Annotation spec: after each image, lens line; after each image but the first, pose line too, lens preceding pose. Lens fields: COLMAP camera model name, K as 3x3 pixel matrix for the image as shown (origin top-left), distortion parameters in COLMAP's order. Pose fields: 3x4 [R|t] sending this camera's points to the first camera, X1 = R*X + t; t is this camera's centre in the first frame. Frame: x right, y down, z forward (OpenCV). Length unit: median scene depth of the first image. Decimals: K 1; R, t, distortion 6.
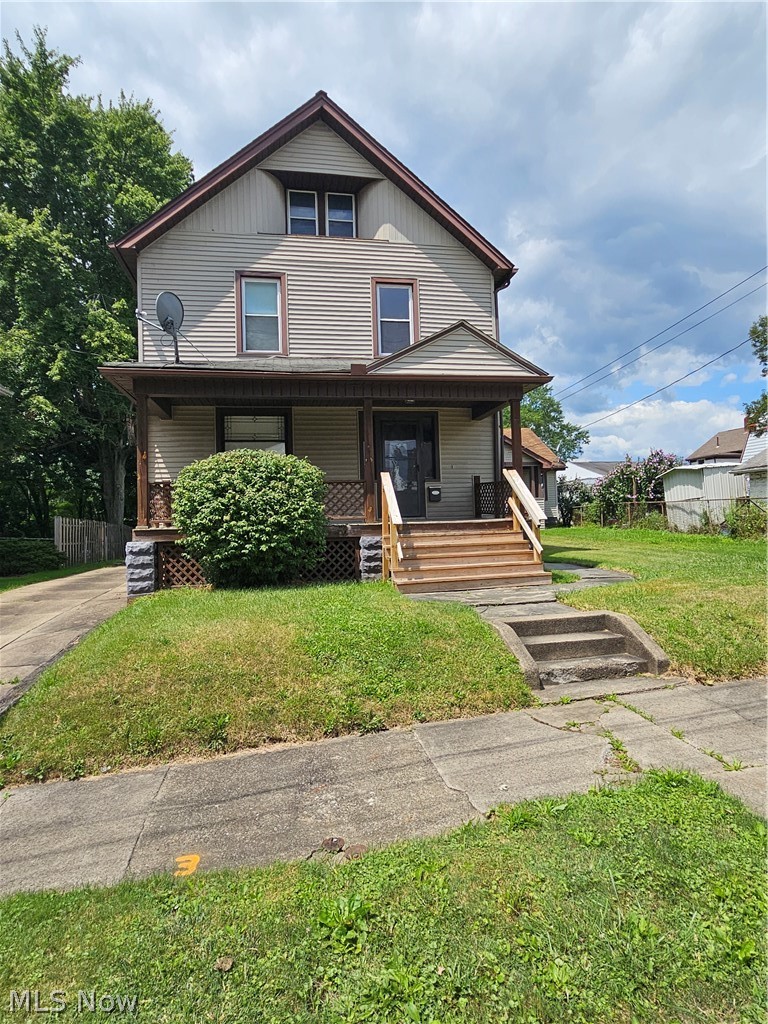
lens RADIAL K [[588.8, 0, 385.2], [0, 588.8, 510.8], [0, 0, 1]] dist [0.005976, 0.001126]
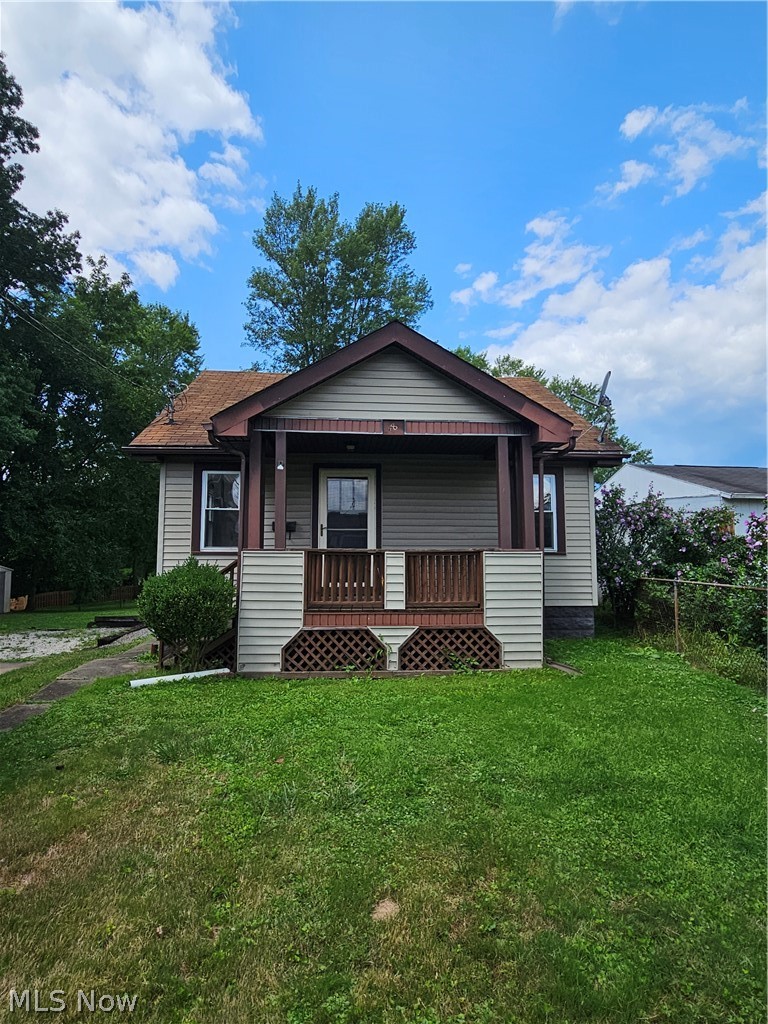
lens RADIAL K [[588.8, 0, 382.9], [0, 588.8, 512.1], [0, 0, 1]] dist [0.005976, 0.001126]
pose [[0.996132, 0.028569, -0.083099, 0.171114], [-0.032906, 0.998141, -0.051299, -0.018342], [0.081479, 0.053835, 0.995220, 0.564982]]
